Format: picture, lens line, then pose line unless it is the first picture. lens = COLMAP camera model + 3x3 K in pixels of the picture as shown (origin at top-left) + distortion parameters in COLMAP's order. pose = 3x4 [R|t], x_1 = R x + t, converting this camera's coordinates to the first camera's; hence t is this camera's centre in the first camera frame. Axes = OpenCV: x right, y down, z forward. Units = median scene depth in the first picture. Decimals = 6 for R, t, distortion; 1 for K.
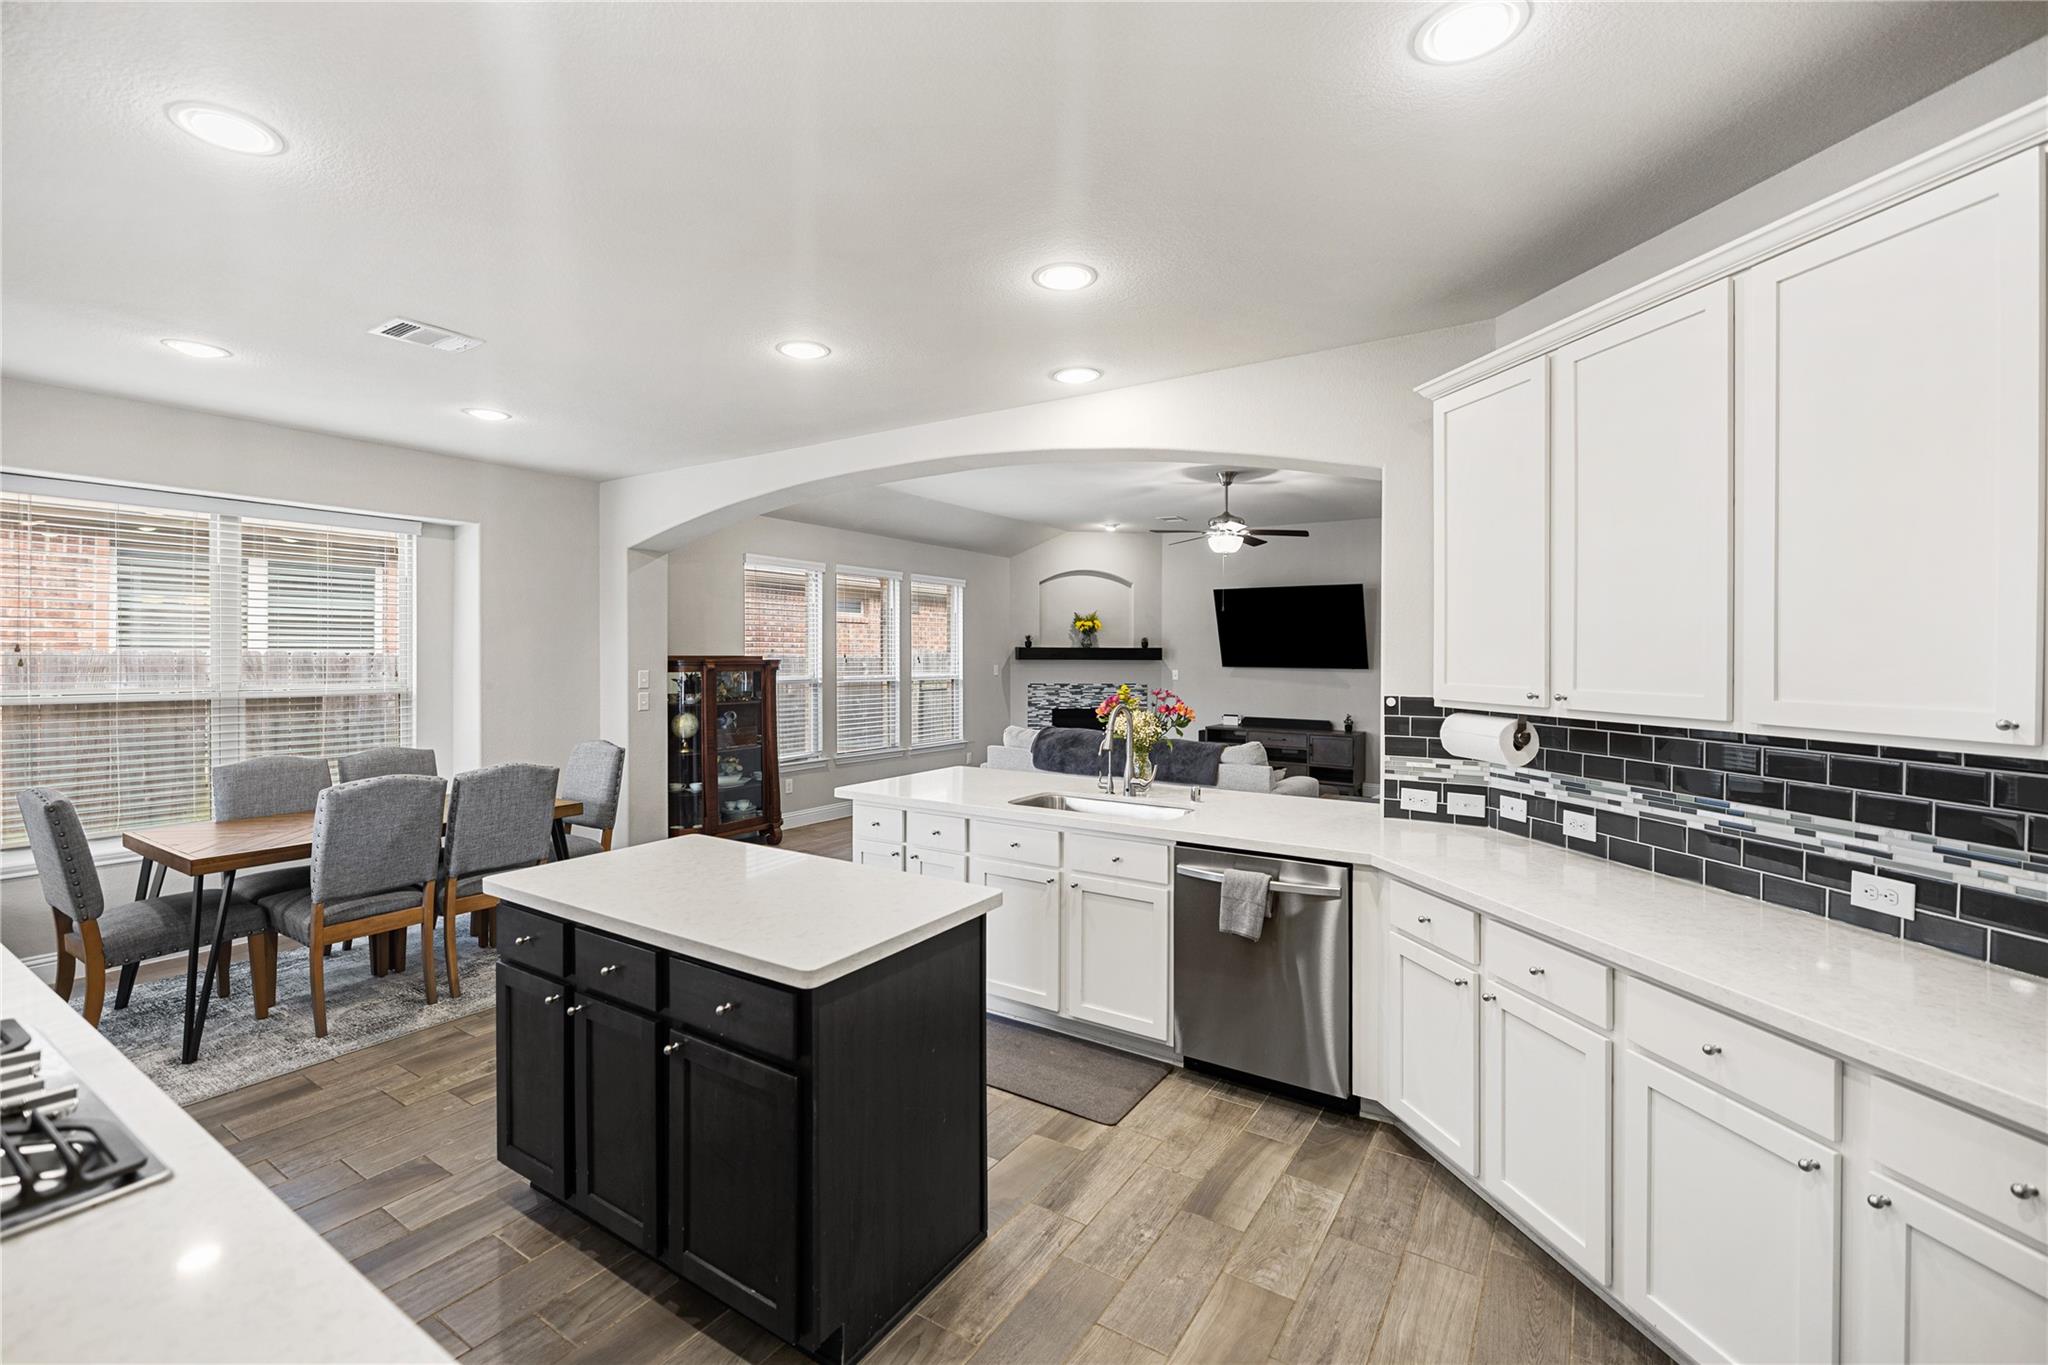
lens RADIAL K [[889.3, 0, 1013.8], [0, 889.3, 661.1], [0, 0, 1]] dist [0.002448, -0.001998]
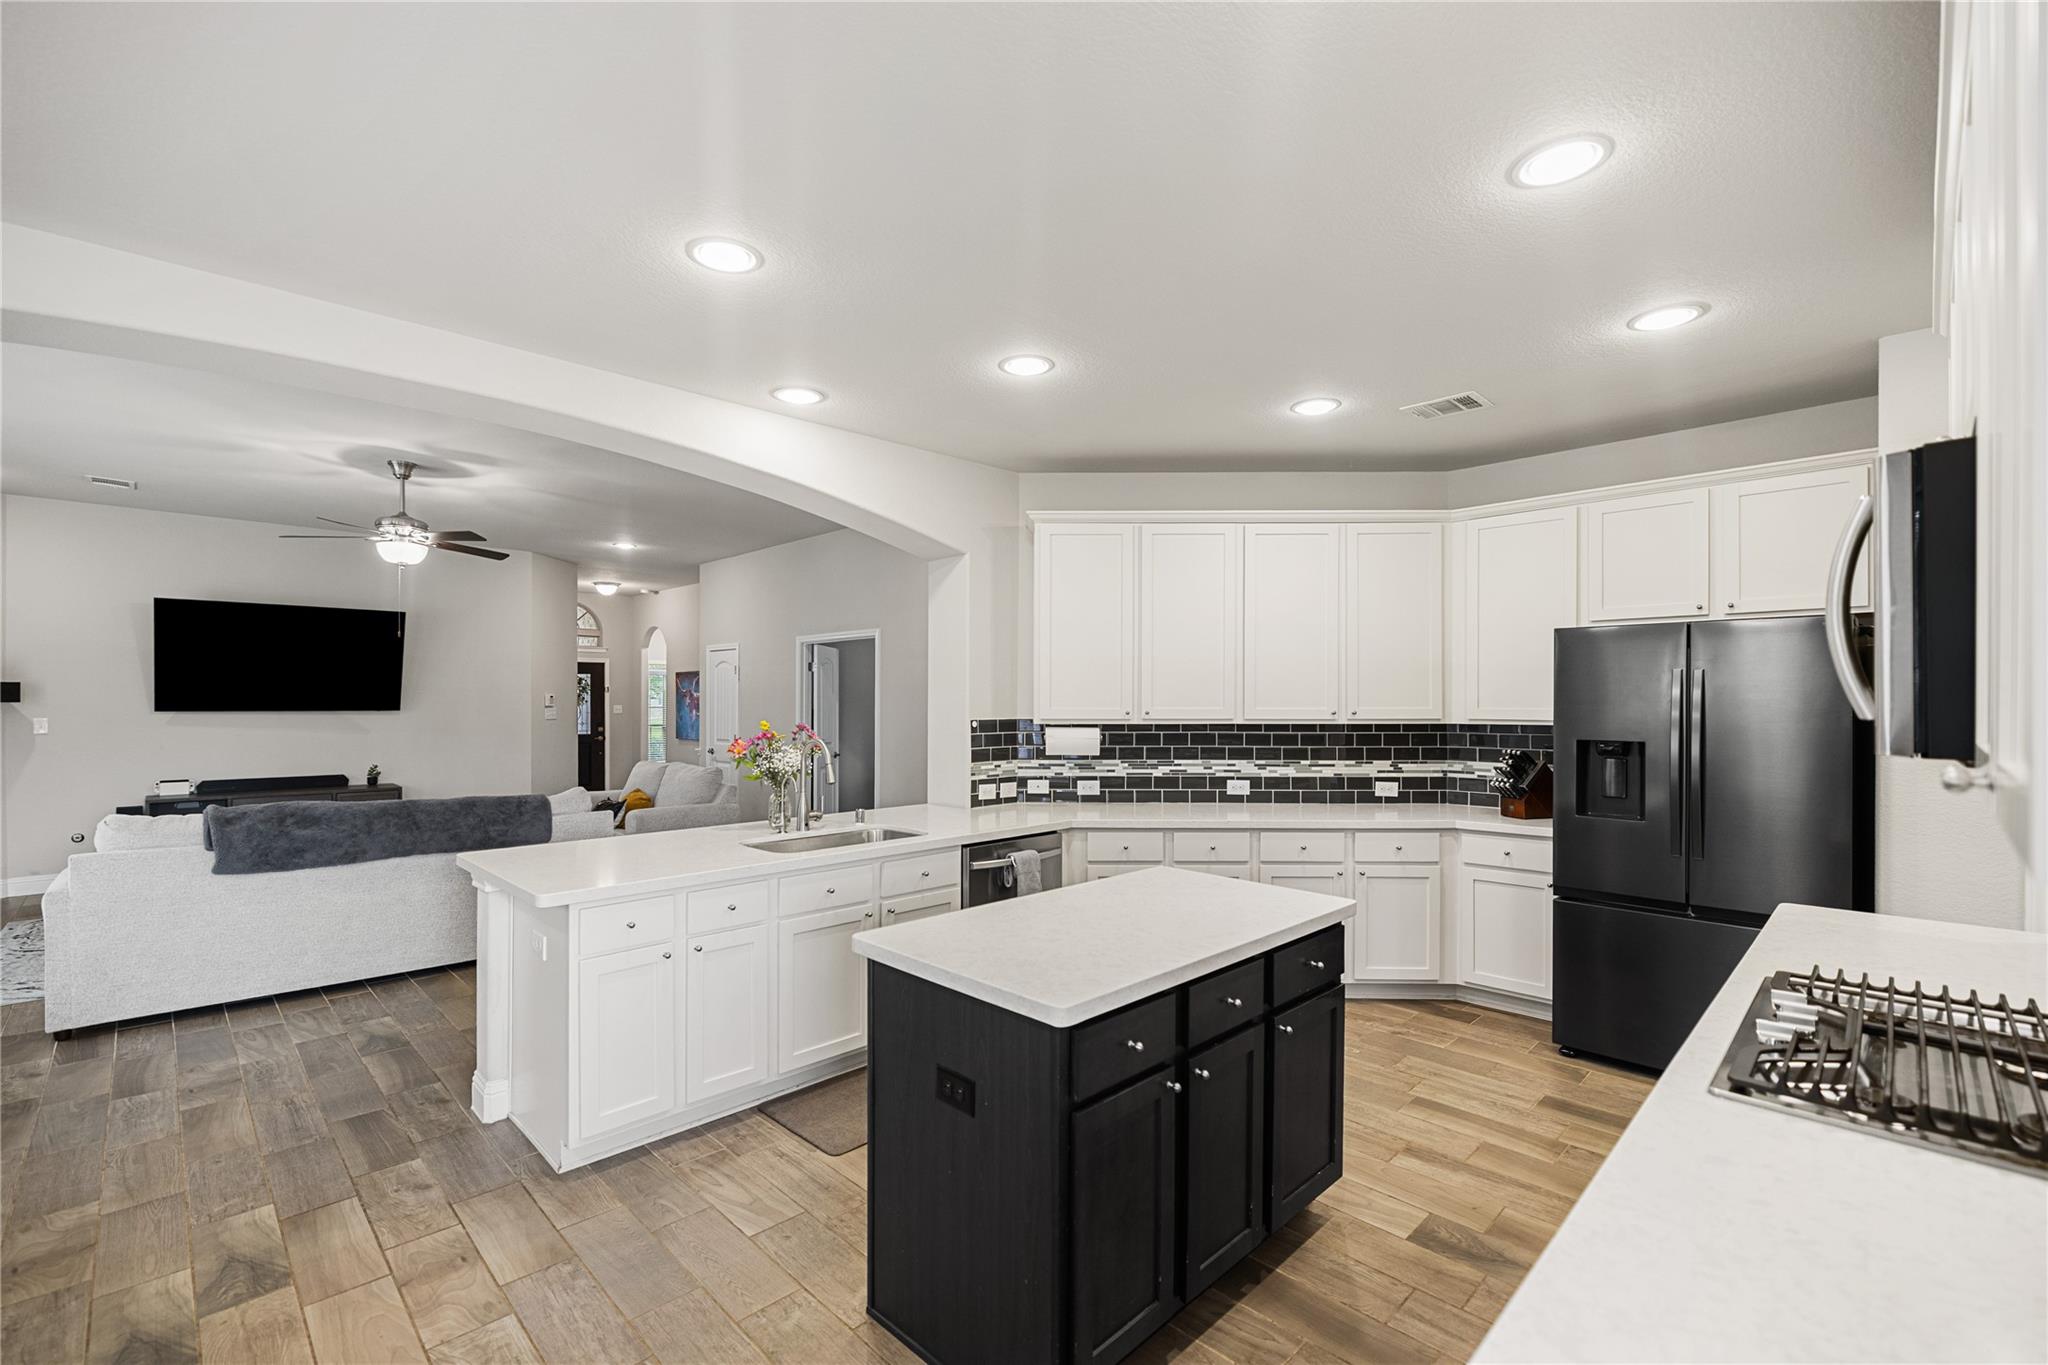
lens RADIAL K [[889.3, 0, 1013.8], [0, 889.3, 706.8], [0, 0, 1]] dist [0.002448, -0.001998]
pose [[0.205030, -0.012267, 0.978679, -0.574048], [0.008797, 0.999904, 0.010690, 0.002823], [-0.978716, 0.006418, 0.205118, 0.405720]]
